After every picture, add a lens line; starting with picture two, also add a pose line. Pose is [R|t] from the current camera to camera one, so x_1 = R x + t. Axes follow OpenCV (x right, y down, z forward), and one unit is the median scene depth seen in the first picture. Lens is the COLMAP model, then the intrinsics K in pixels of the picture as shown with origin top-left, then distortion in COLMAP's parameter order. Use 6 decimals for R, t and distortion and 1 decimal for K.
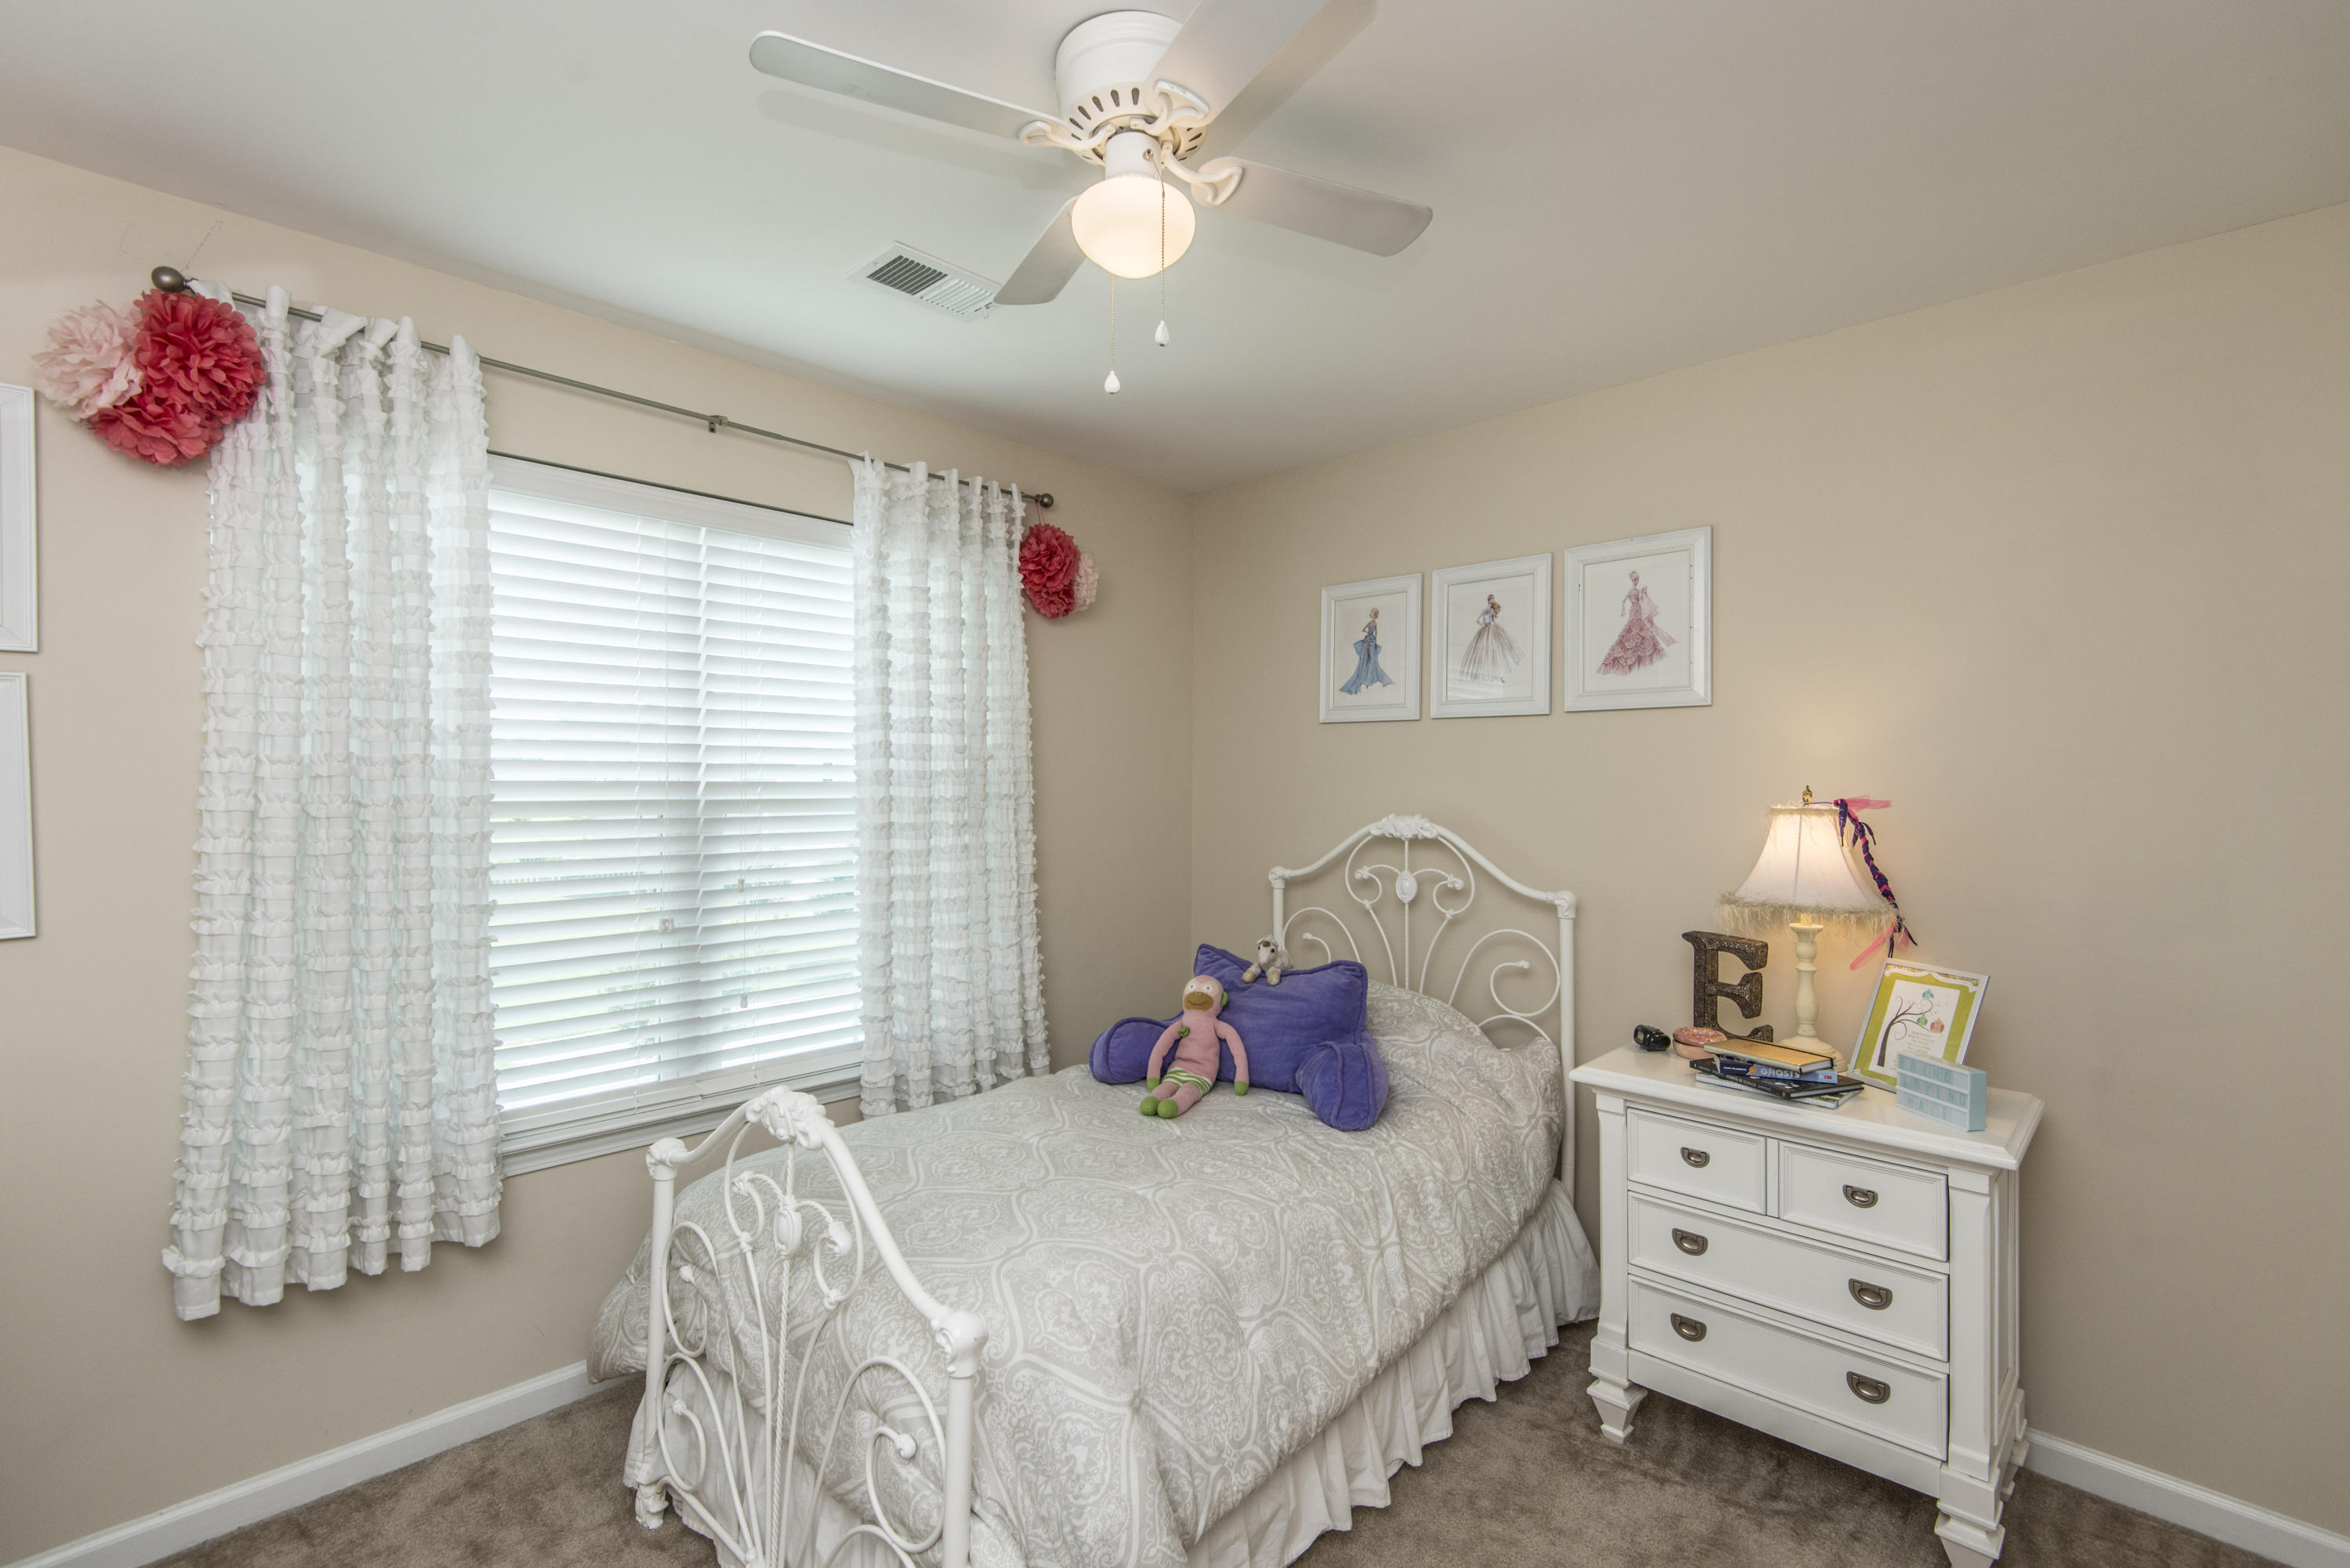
lens RADIAL K [[1059.4, 0, 1176.2], [0, 1059.4, 773.9], [0, 0, 1]] dist [0.034972, -0.021926]
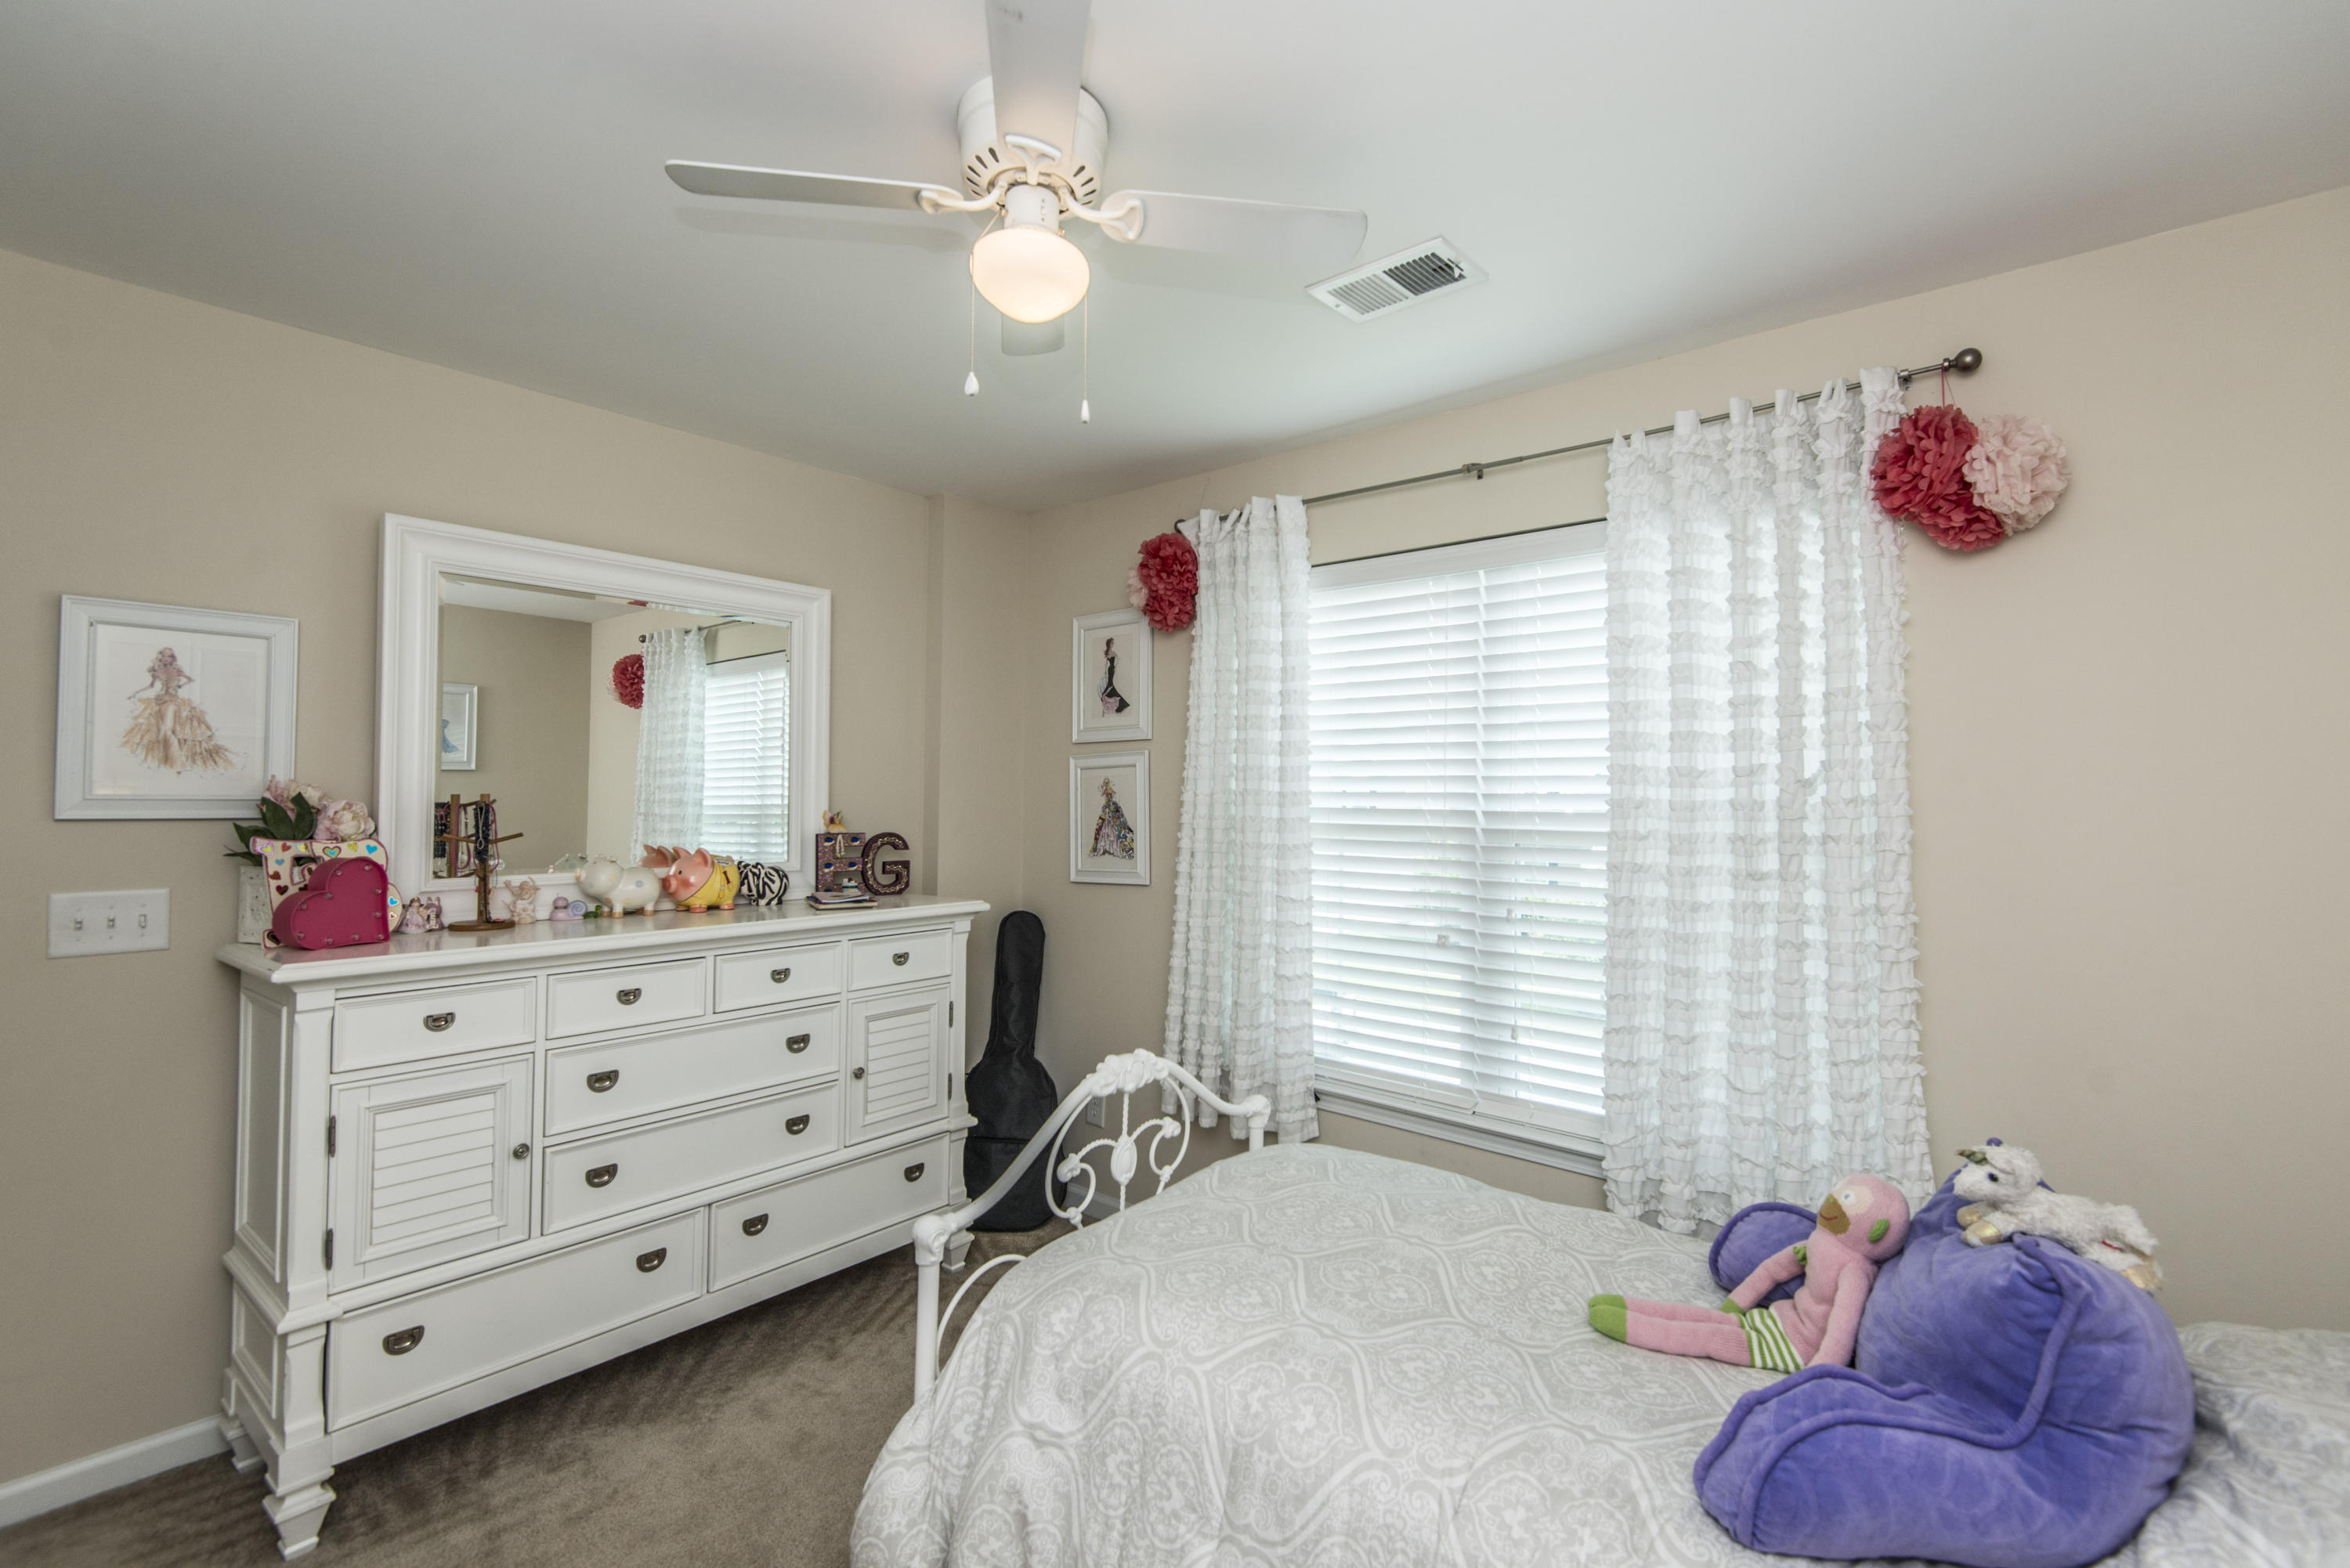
lens RADIAL K [[1059.4, 0, 1176.2], [0, 1059.4, 773.9], [0, 0, 1]] dist [0.034972, -0.021926]
pose [[0.065437, -0.029184, -0.997430, 0.577827], [-0.007425, 0.999530, -0.029733, 0.004217], [0.997829, 0.009352, 0.065190, 0.627500]]
